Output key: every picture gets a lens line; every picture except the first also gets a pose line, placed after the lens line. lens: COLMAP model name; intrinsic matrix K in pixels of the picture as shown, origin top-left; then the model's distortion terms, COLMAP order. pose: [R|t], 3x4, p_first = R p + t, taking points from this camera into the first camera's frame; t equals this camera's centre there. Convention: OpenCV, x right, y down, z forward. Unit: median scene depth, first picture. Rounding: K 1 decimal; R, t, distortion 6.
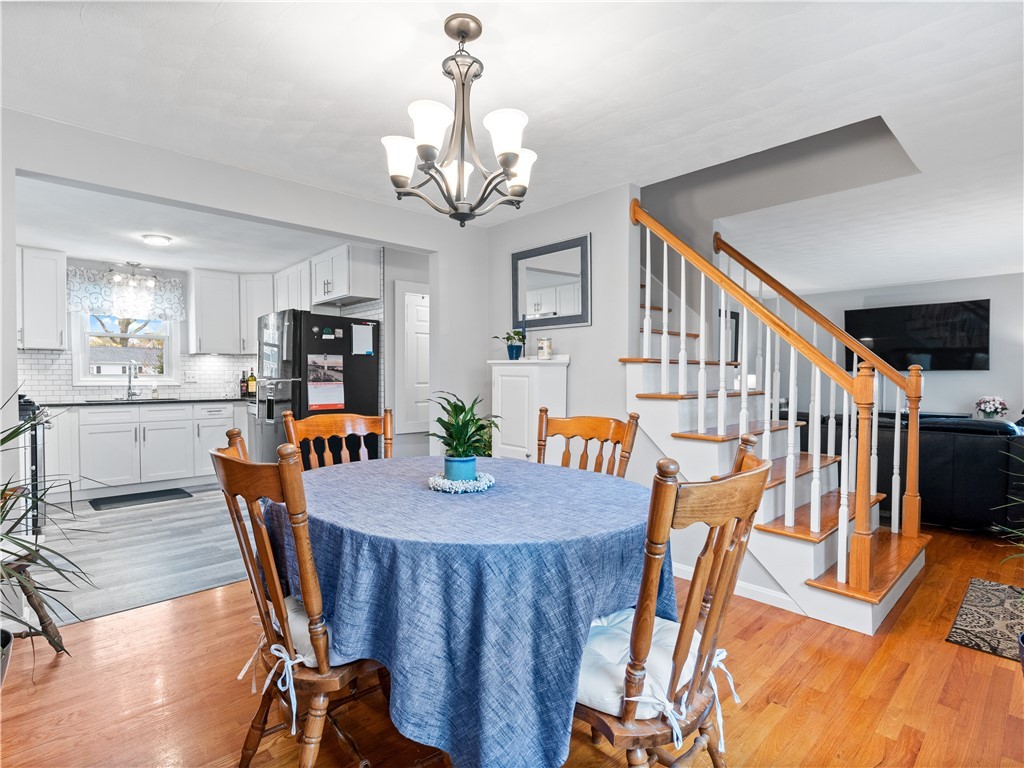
lens RADIAL K [[523.8, 0, 502.8], [0, 523.8, 387.9], [0, 0, 1]] dist [-0.012876, 0.003612]
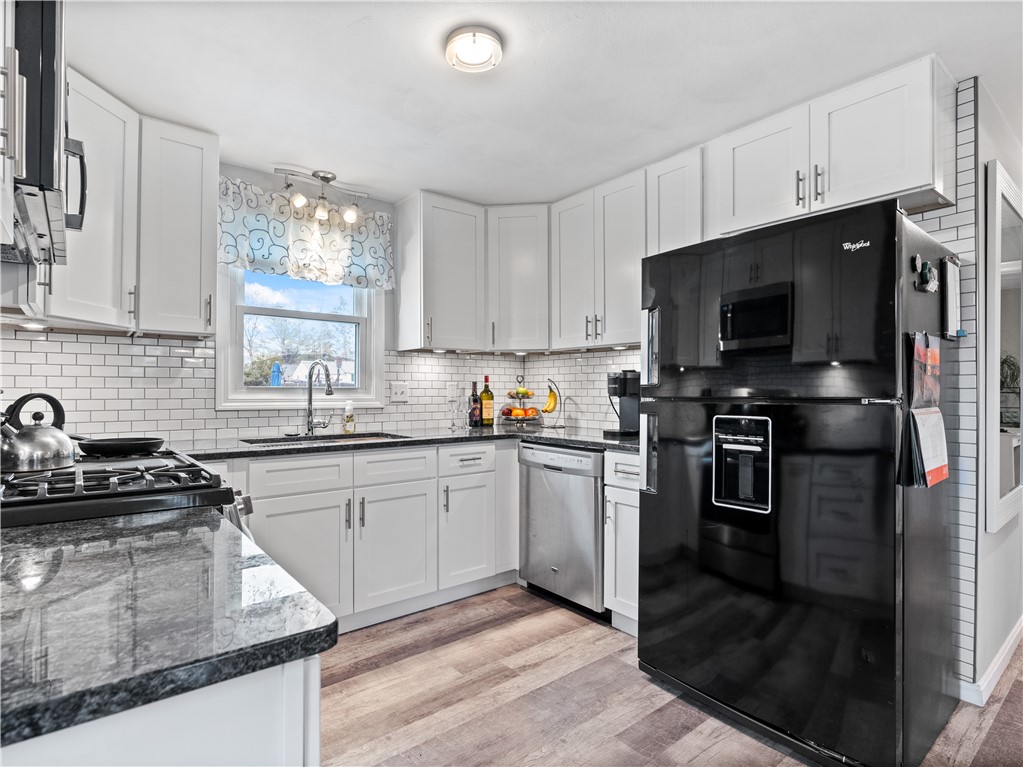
lens RADIAL K [[523.3, 0, 478.7], [0, 523.3, 390.0], [0, 0, 1]] dist [-0.012876, 0.003612]
pose [[0.995338, 0.000866, -0.096440, -0.506537], [-0.003222, 0.999700, -0.024281, -0.011400], [0.096390, 0.024479, 0.995043, 0.500446]]
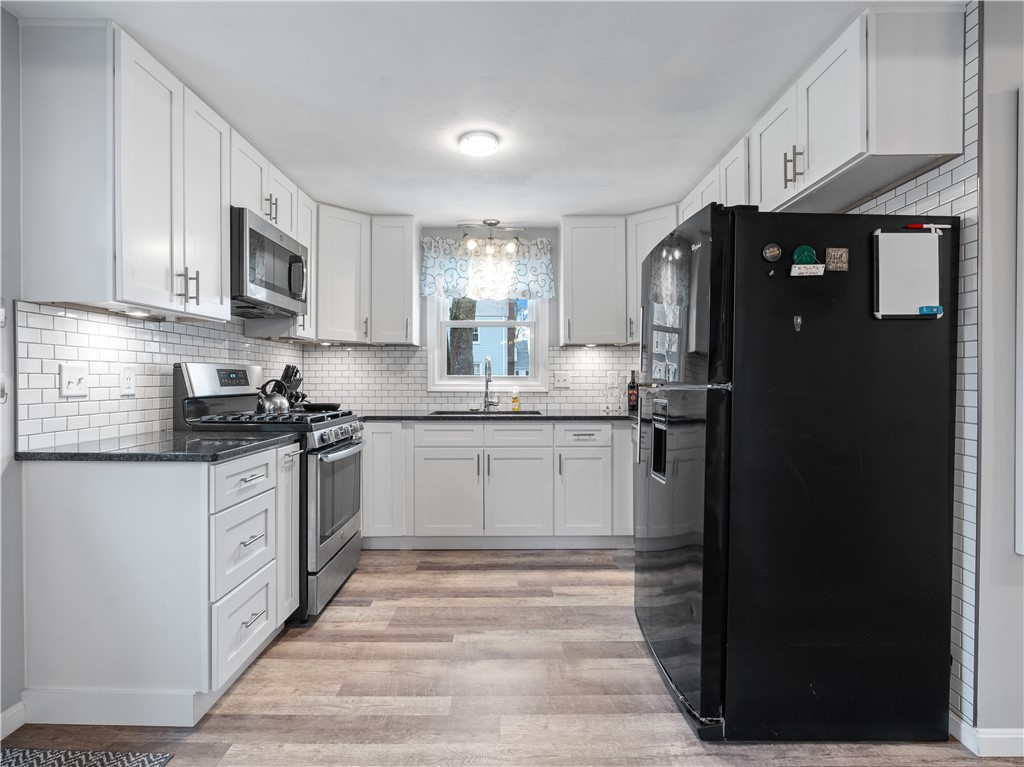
lens RADIAL K [[523.8, 0, 512.3], [0, 523.8, 386.8], [0, 0, 1]] dist [-0.012876, 0.003612]
pose [[0.738634, 0.009642, -0.674038, -0.198813], [-0.016097, 0.999865, -0.003337, -0.009660], [0.673914, 0.013315, 0.738689, 0.491749]]
